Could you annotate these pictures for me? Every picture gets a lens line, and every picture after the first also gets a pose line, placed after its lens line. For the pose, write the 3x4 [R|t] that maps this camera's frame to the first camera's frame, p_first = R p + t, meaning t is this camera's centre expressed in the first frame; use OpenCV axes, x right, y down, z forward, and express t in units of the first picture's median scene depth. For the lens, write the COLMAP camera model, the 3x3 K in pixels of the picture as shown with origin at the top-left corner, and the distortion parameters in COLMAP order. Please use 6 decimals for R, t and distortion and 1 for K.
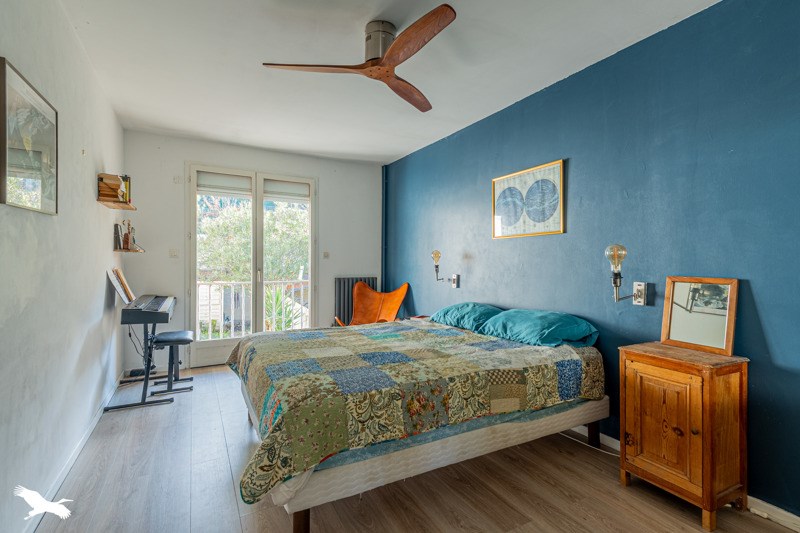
lens RADIAL K [[366.9, 0, 399.8], [0, 366.9, 265.7], [0, 0, 1]] dist [0.000031, 0.000006]
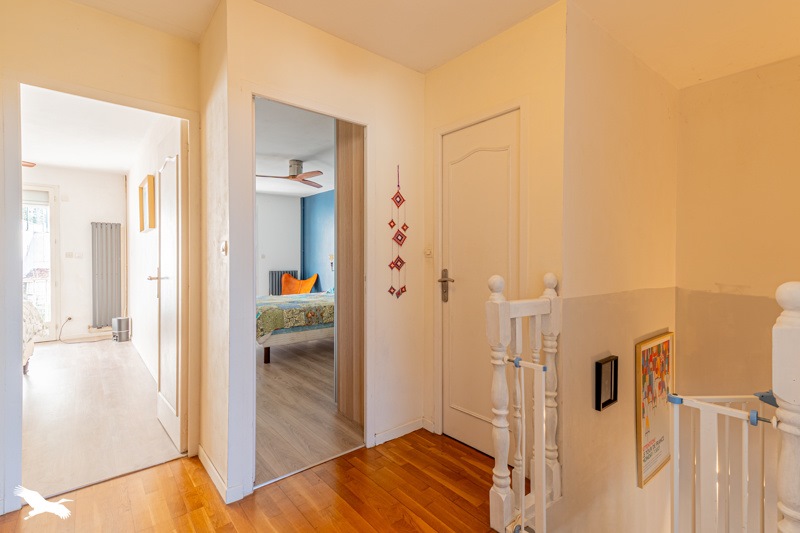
lens RADIAL K [[366.9, 0, 398.5], [0, 366.9, 264.7], [0, 0, 1]] dist [0.000031, 0.000006]
pose [[0.980970, -0.005344, 0.194085, 0.101362], [0.004491, 0.999978, 0.004835, 0.003371], [-0.194106, -0.003871, 0.980973, -1.100314]]
